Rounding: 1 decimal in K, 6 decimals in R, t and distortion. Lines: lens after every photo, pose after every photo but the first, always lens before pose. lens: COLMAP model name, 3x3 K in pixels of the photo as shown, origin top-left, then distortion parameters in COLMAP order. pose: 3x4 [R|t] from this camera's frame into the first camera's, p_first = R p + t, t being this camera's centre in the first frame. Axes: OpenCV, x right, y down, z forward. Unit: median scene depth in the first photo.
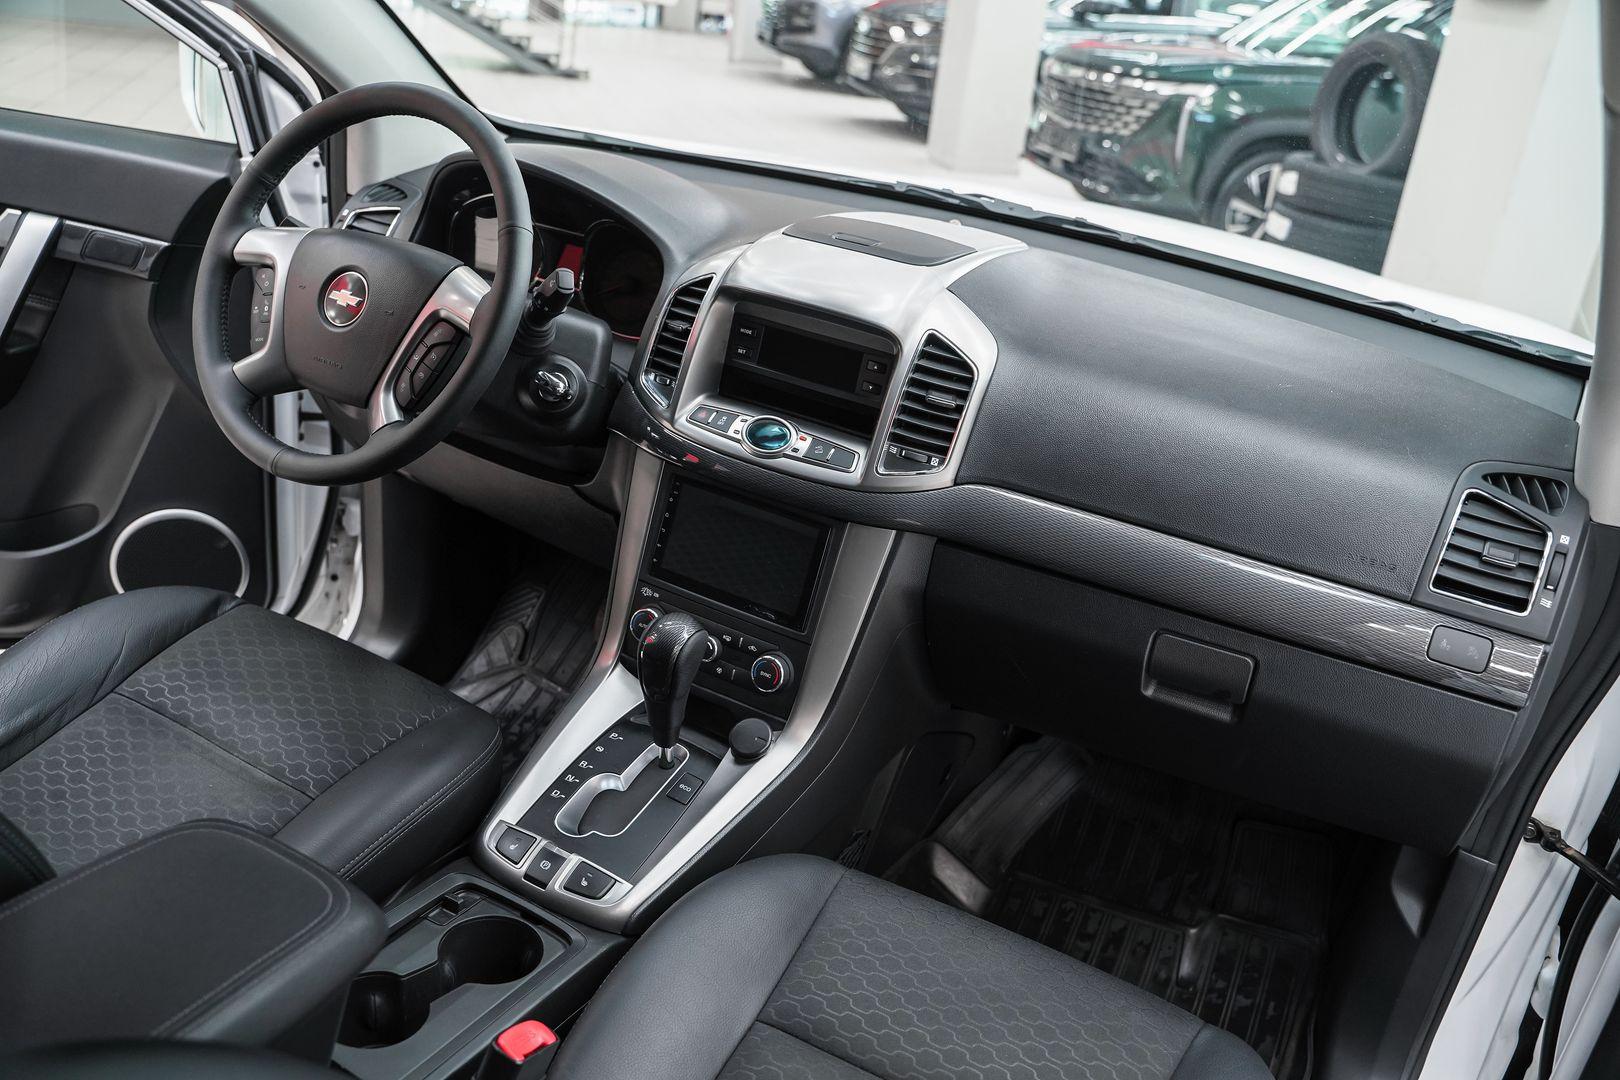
lens RADIAL K [[1306.1, 0, 808.0], [0, 1306.1, 539.1], [0, 0, 1]] dist [-0.116071, 0.095822]
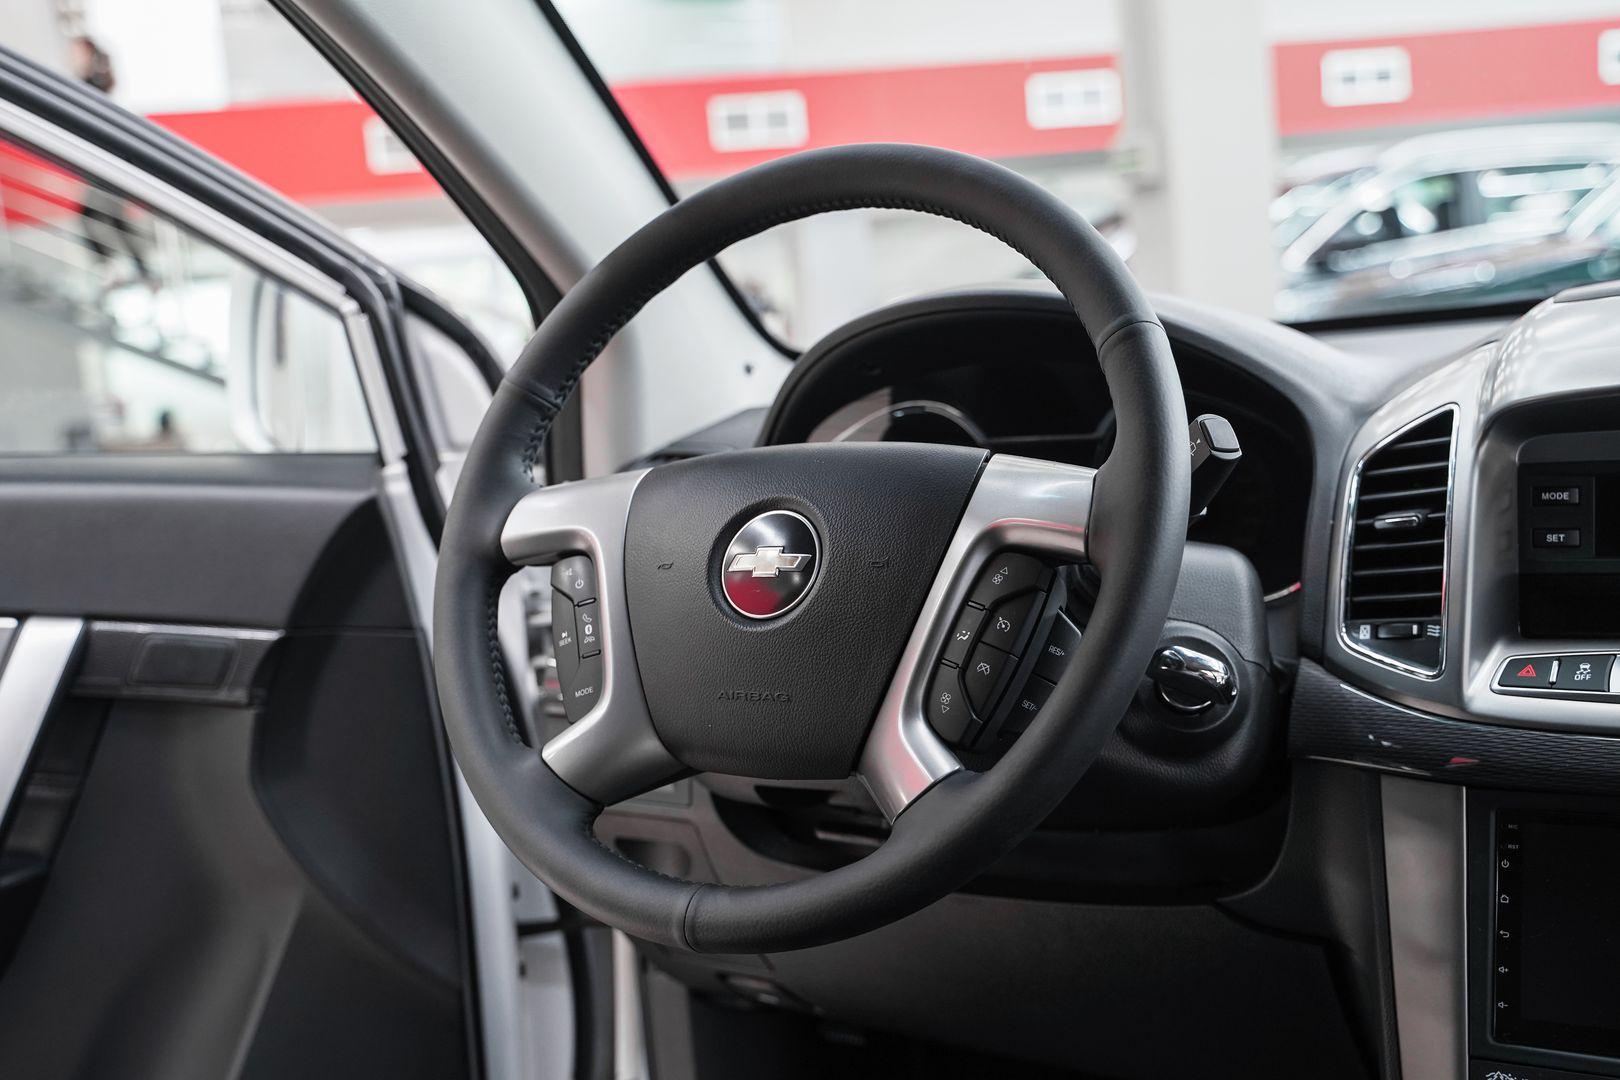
lens RADIAL K [[1927.6, 0, 767.8], [0, 1927.6, 542.9], [0, 0, 1]] dist [0.020559, 0.000000]
pose [[0.978196, -0.198257, -0.061856, -0.291766], [0.169212, 0.933512, -0.316104, 0.035627], [0.120413, 0.298745, 0.946706, 0.279220]]
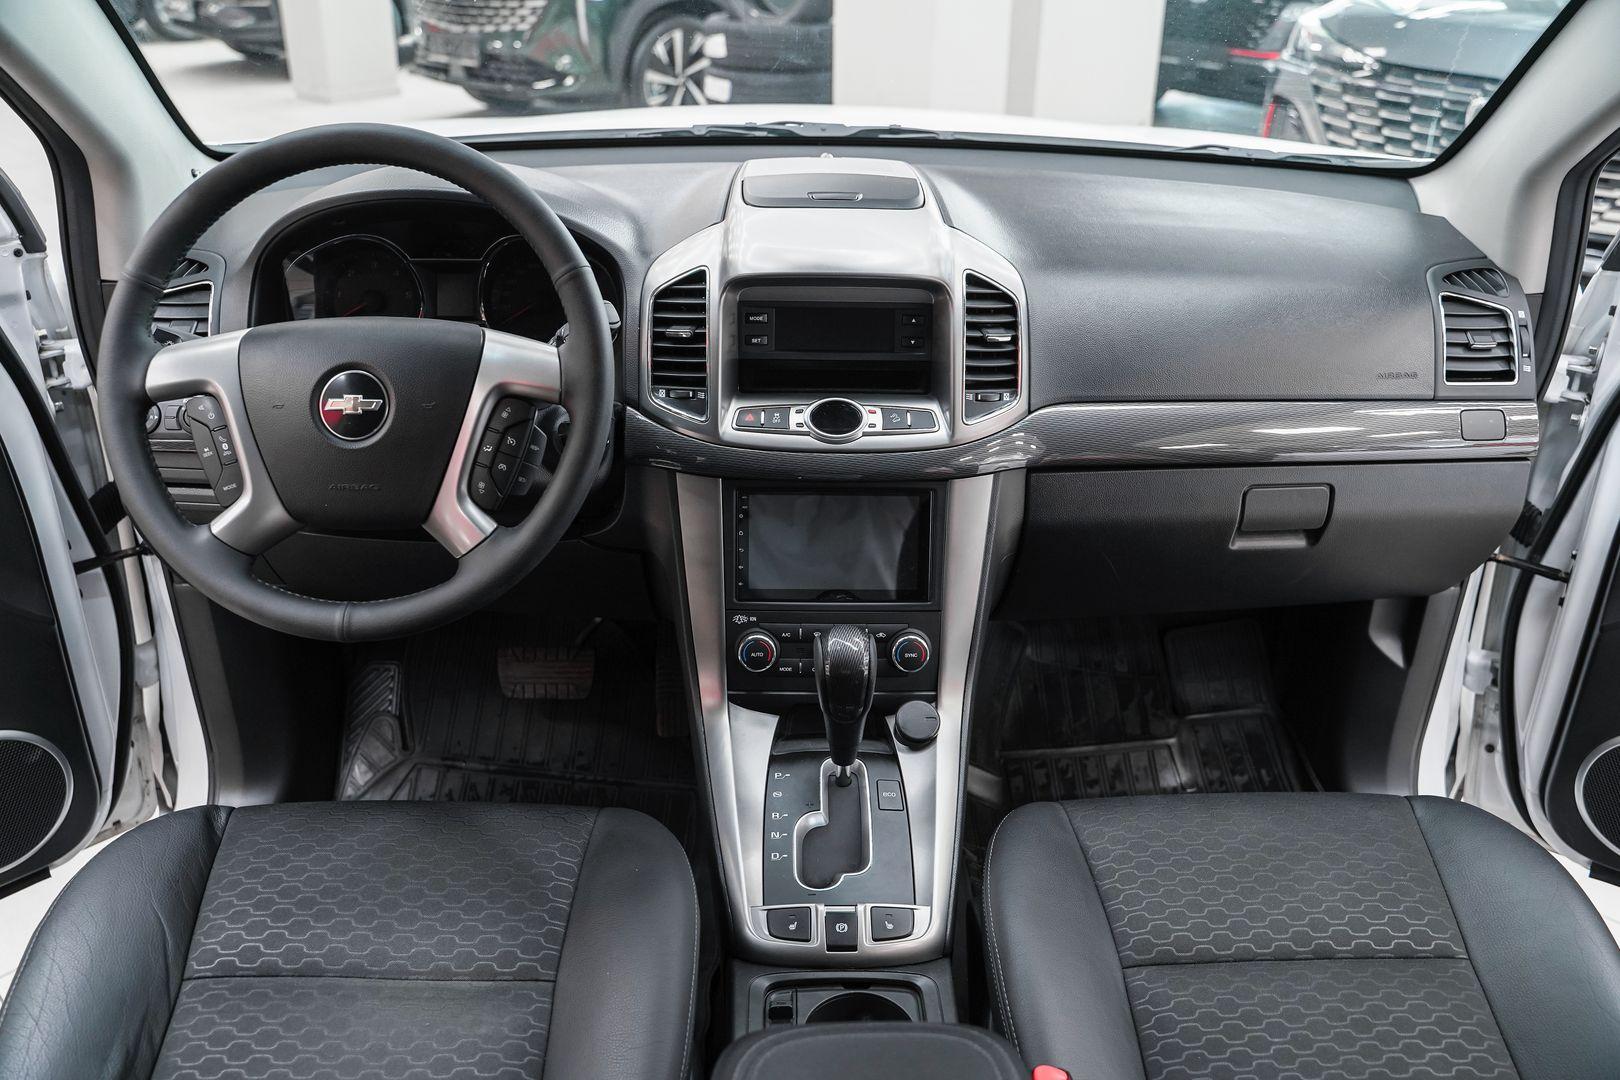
lens RADIAL K [[1306.1, 0, 798.0], [0, 1306.1, 543.9], [0, 0, 1]] dist [-0.116071, 0.095822]
pose [[0.861845, -0.322257, 0.391630, -0.431551], [0.288690, 0.946592, 0.143605, -0.130595], [-0.416991, -0.010705, 0.908847, 0.142349]]
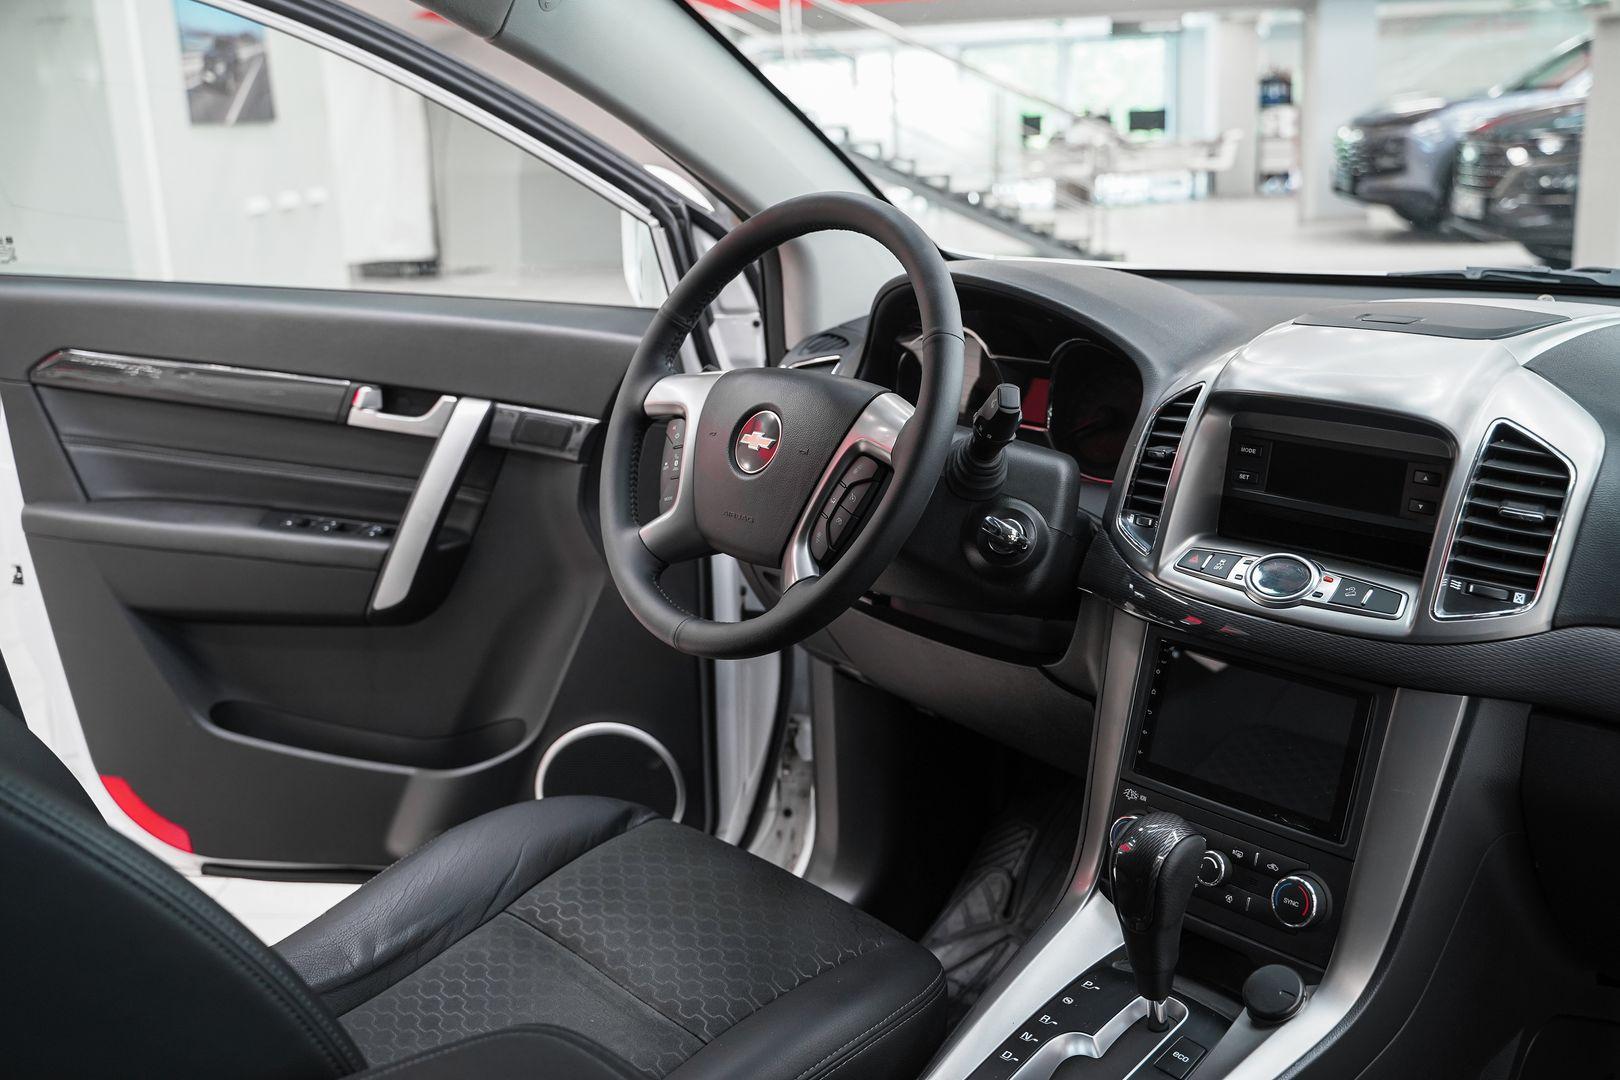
lens RADIAL K [[1586.2, 0, 788.7], [0, 1586.2, 516.2], [0, 0, 1]] dist [-0.033277, 0.000000]
pose [[0.923720, -0.065235, -0.377474, 0.051410], [-0.009412, 0.981231, -0.192608, 0.060660], [0.382953, 0.181469, 0.905768, 0.054192]]
